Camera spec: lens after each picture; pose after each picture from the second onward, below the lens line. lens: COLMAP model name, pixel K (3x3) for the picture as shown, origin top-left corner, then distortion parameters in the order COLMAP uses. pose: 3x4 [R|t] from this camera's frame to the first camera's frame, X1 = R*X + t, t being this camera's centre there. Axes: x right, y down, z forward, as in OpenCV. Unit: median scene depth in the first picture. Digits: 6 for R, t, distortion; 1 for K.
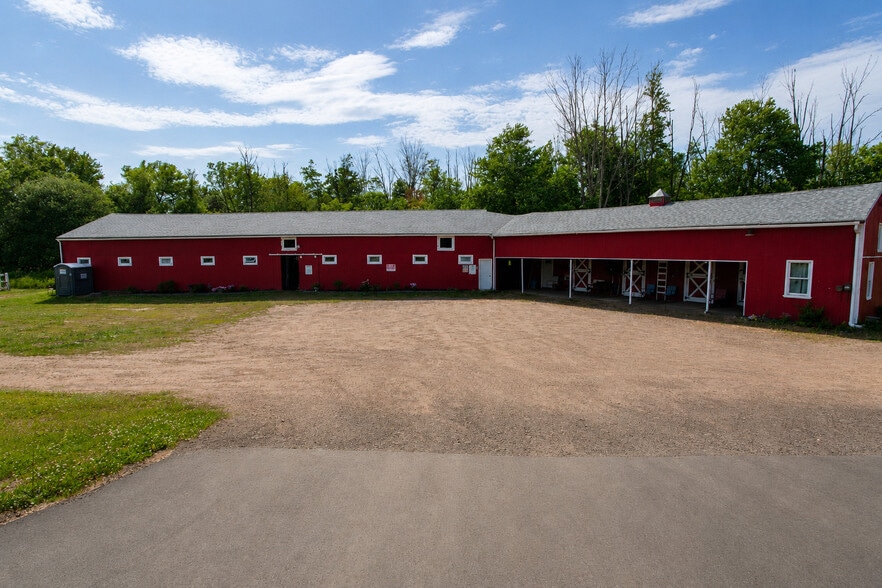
lens RADIAL K [[429.1, 0, 441.0], [0, 429.1, 294.0], [0, 0, 1]] dist [-0.047995, 0.000308]
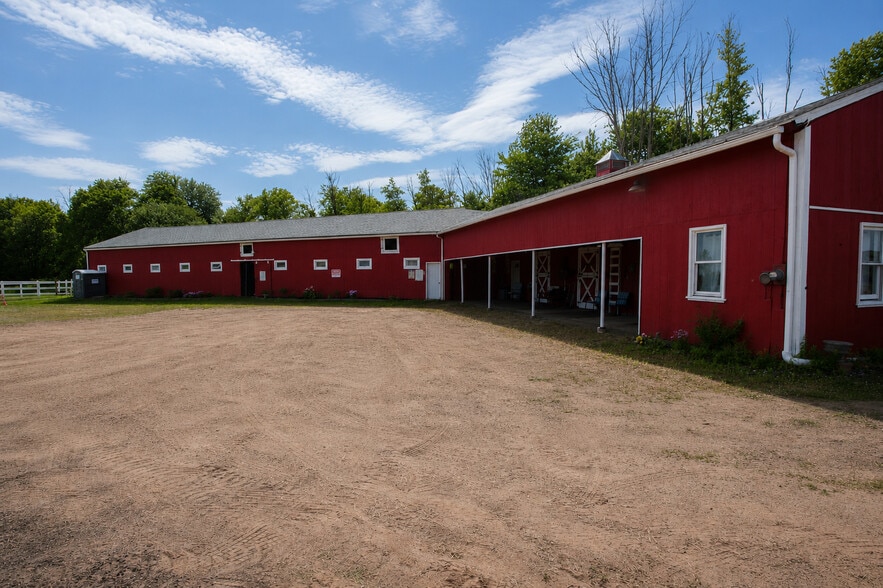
lens RADIAL K [[429.6, 0, 441.5], [0, 429.6, 294.0], [0, 0, 1]] dist [-0.047995, 0.000308]
pose [[0.952481, 0.011759, -0.304372, 0.371347], [-0.027236, 0.998540, -0.046653, 0.017944], [0.303379, 0.052726, 0.951410, 0.214296]]
